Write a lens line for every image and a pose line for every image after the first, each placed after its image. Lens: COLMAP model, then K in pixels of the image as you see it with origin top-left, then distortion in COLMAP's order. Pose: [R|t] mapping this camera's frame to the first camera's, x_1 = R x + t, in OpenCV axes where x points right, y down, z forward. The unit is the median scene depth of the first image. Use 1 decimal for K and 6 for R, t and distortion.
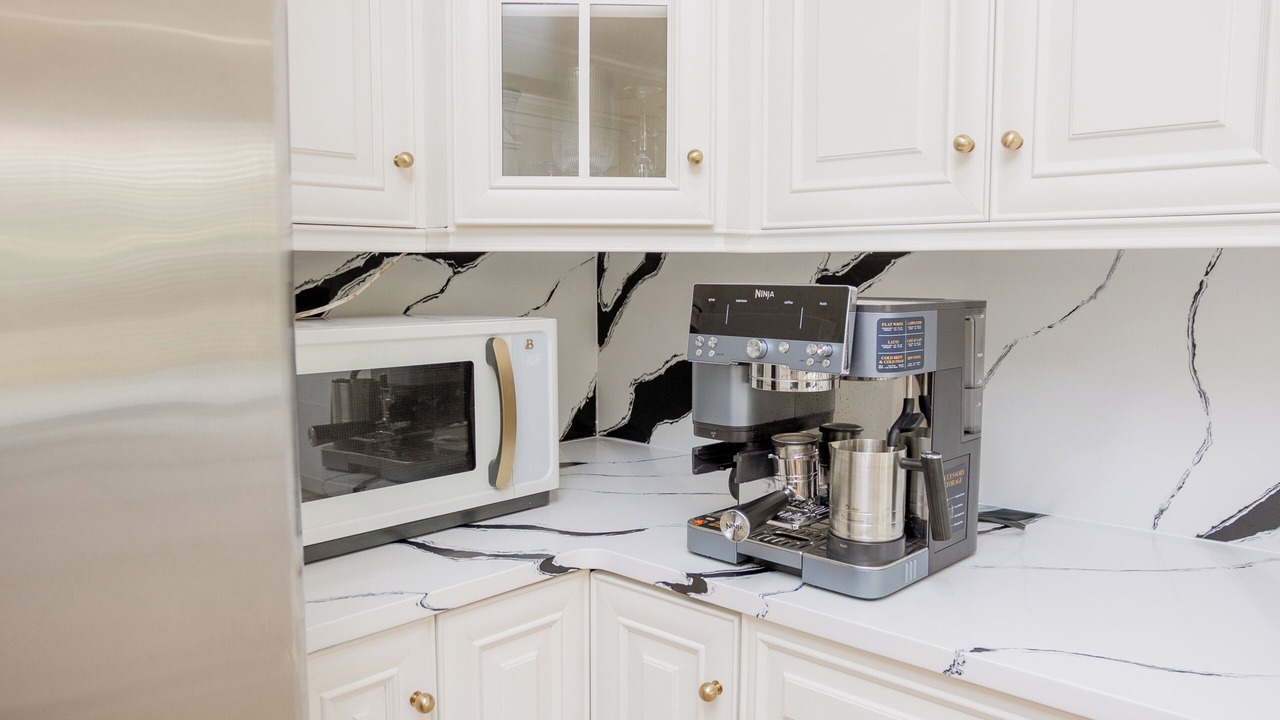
lens RADIAL K [[922.9, 0, 640.0], [0, 922.9, 360.0], [0, 0, 1]] dist [-0.002451, 0.000884]
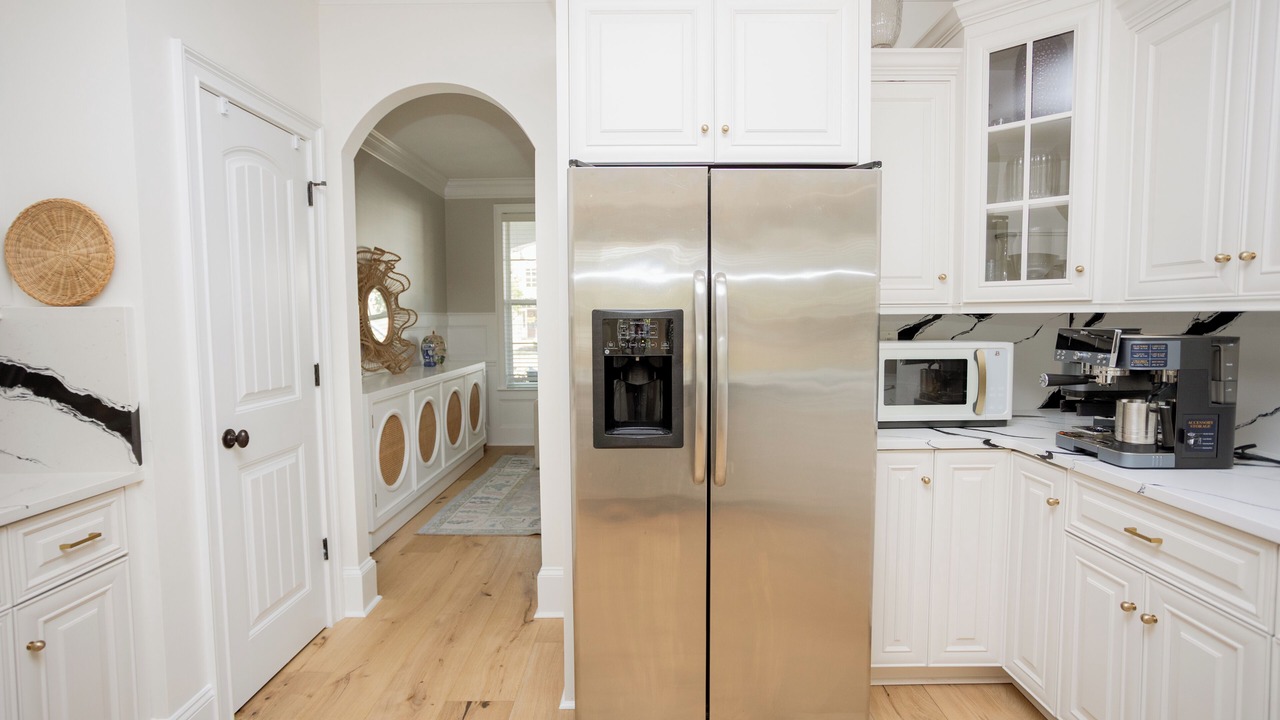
lens RADIAL K [[618.0, 0, 640.3], [0, 618.0, 355.4], [0, 0, 1]] dist [0.005475, 0.001594]
pose [[0.668188, 0.038119, -0.743015, 0.452912], [-0.058830, 0.998267, -0.001691, 0.045260], [0.741662, 0.044842, 0.669273, -0.720557]]
